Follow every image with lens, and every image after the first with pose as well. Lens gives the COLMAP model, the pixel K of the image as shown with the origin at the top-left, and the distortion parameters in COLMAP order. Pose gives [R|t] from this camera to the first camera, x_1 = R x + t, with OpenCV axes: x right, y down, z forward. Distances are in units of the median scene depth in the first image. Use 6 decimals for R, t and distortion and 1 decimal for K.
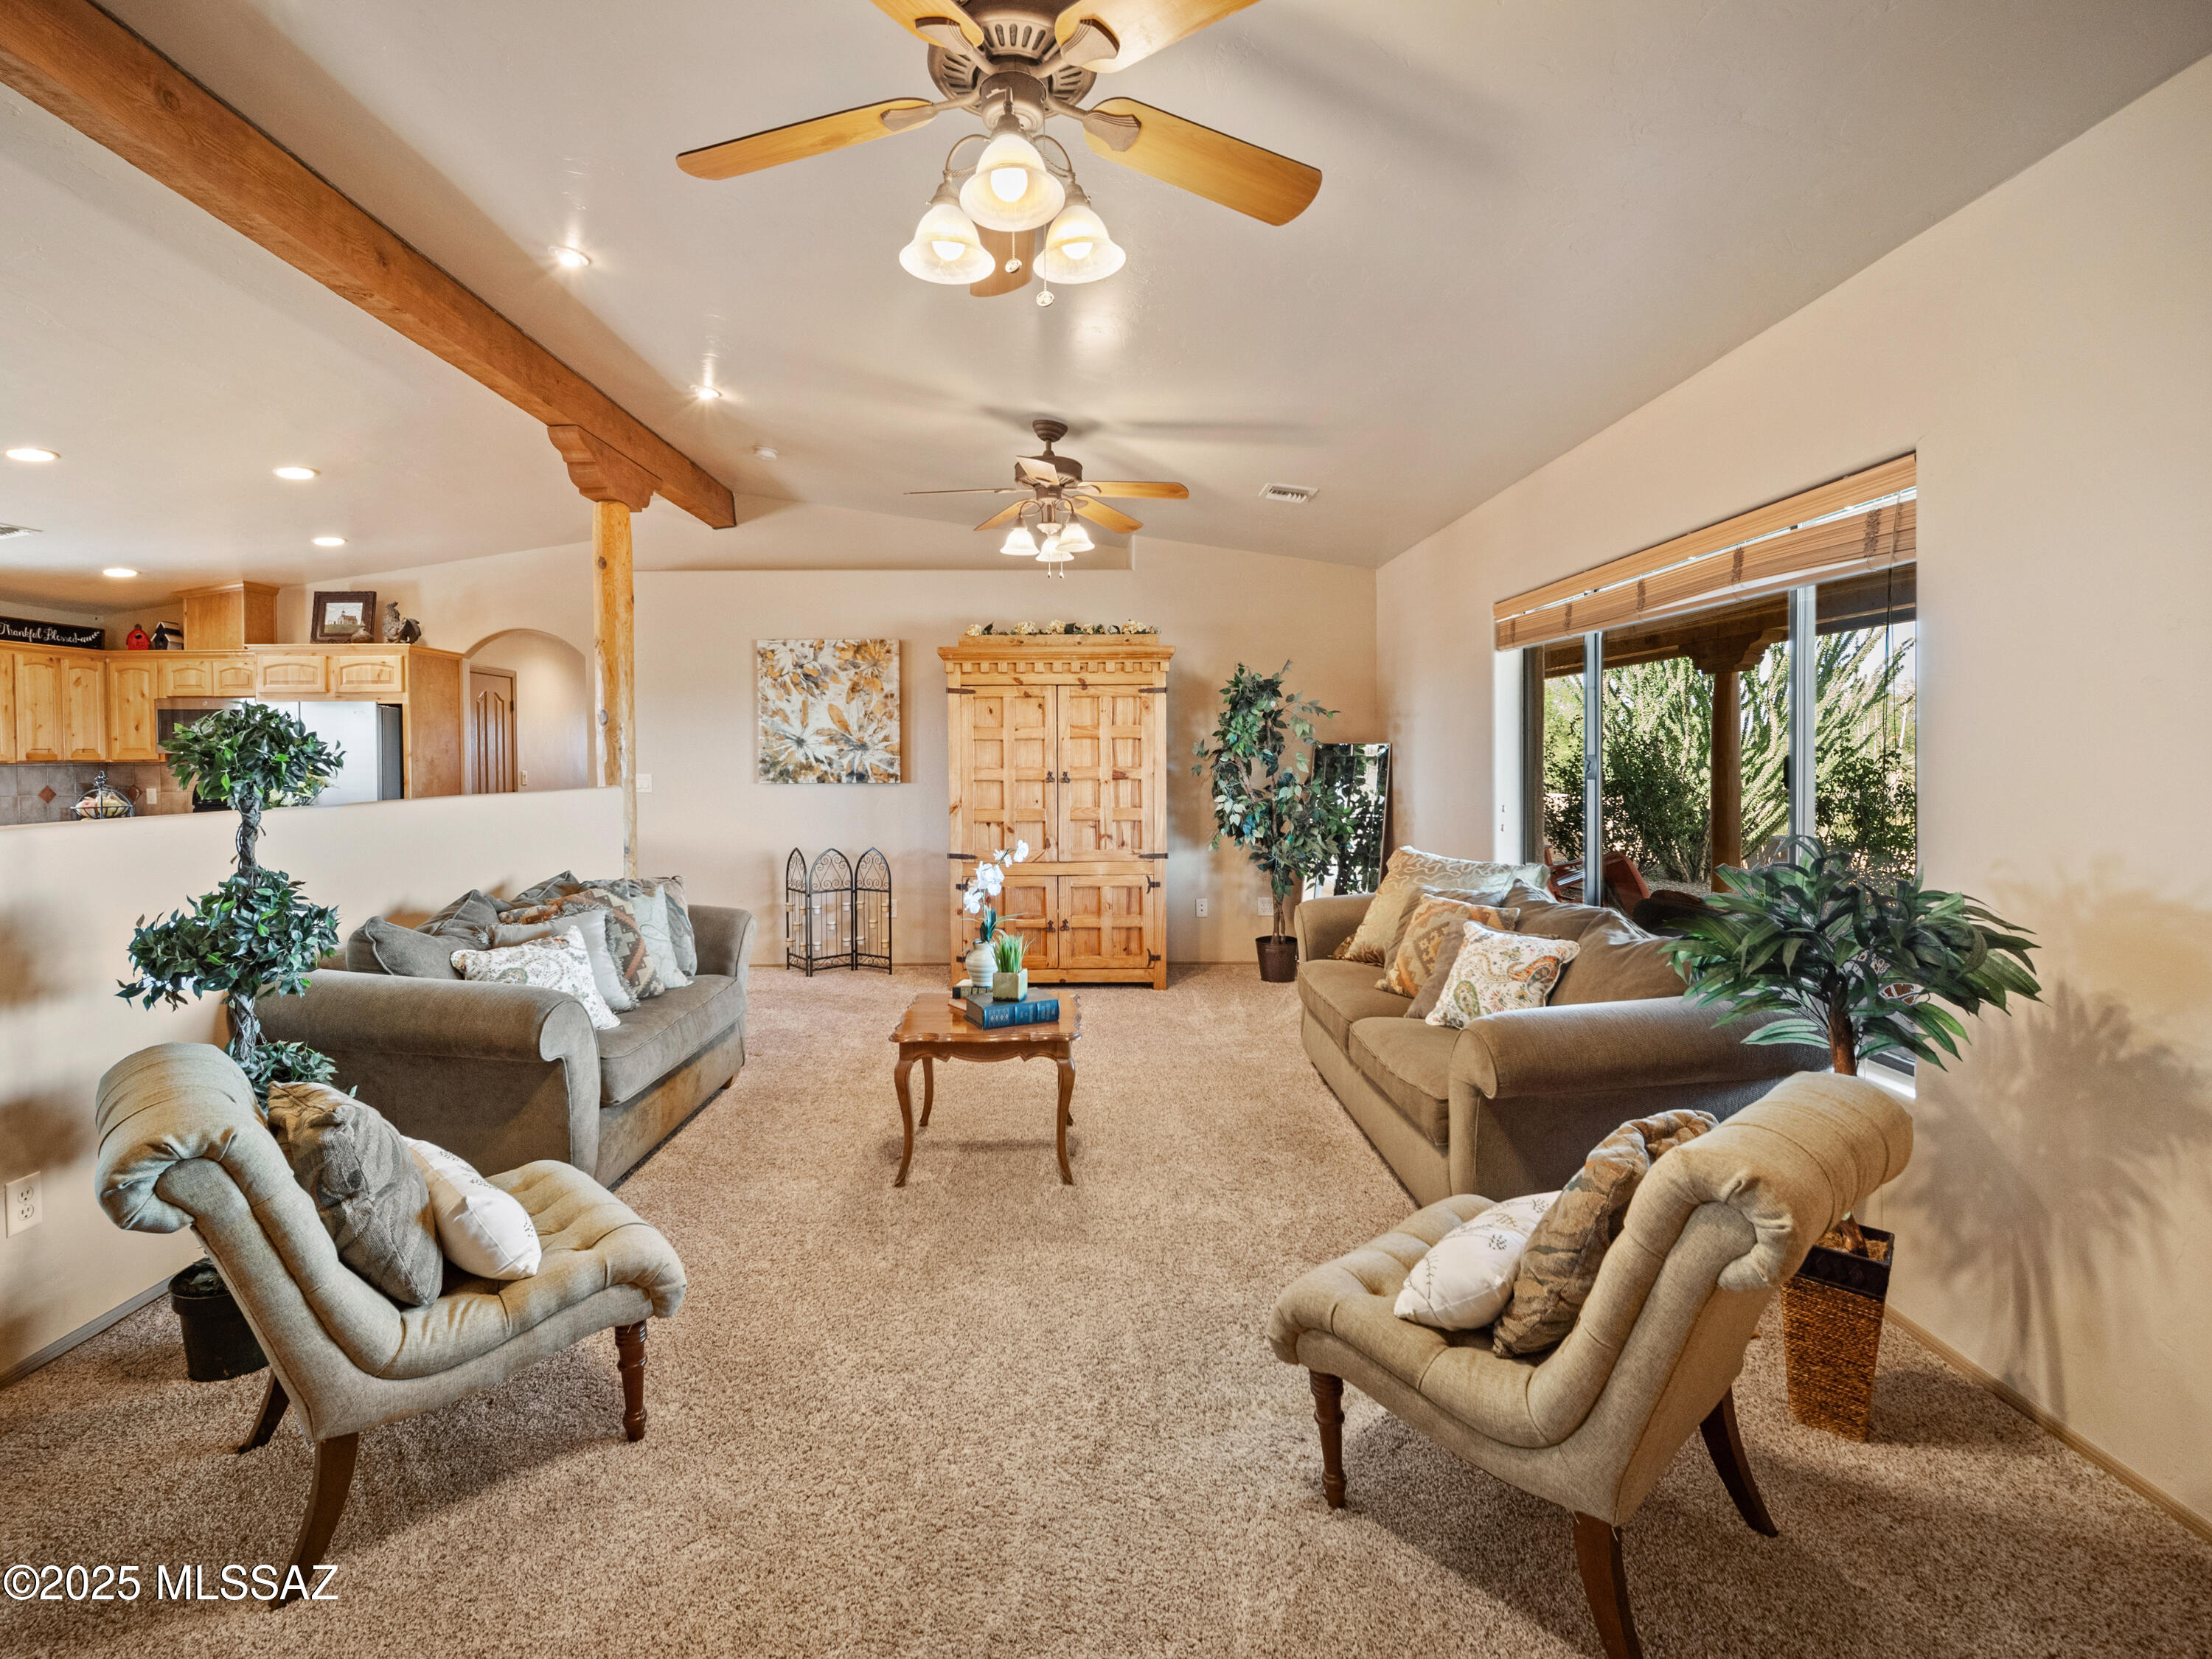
lens RADIAL K [[1024.4, 0, 1099.2], [0, 1024.4, 764.9], [0, 0, 1]] dist [0.001759, -0.000378]
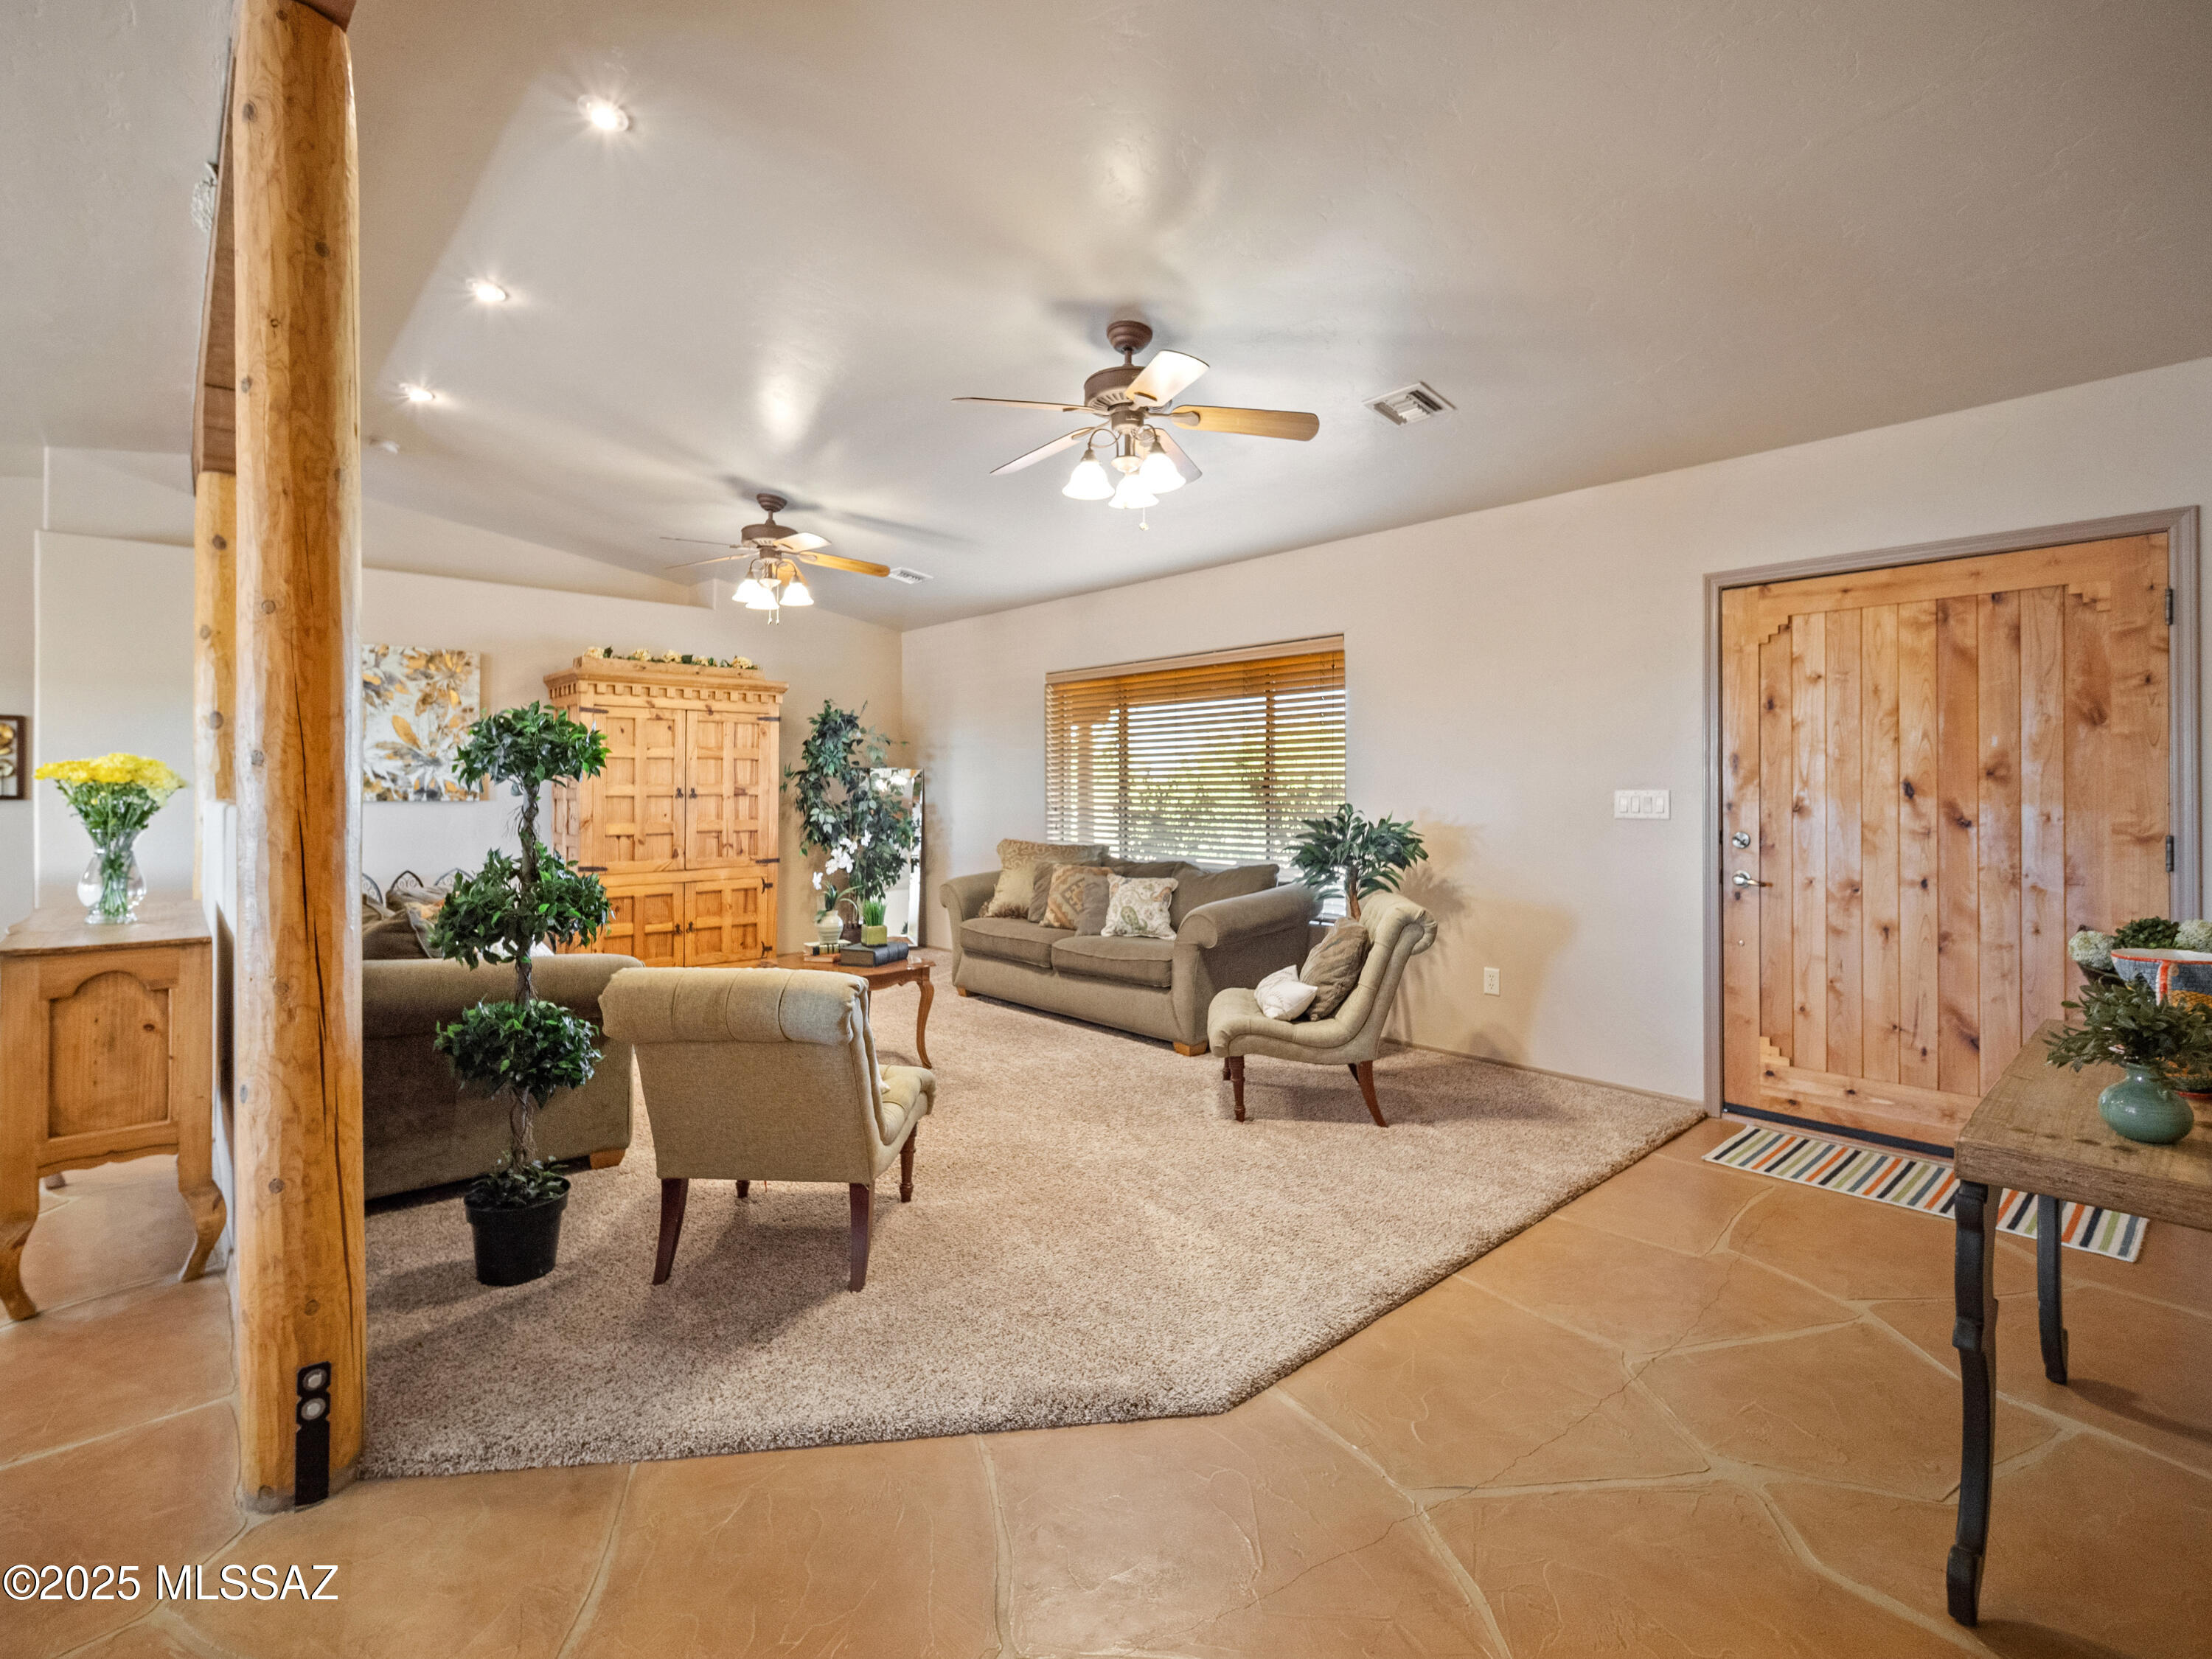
lens RADIAL K [[1024.4, 0, 1099.2], [0, 1024.4, 764.9], [0, 0, 1]] dist [0.001759, -0.000378]
pose [[0.745216, 0.019886, 0.666526, -0.444682], [0.003778, 0.999413, -0.034042, 0.021032], [-0.666812, 0.027887, 0.744704, -0.121730]]
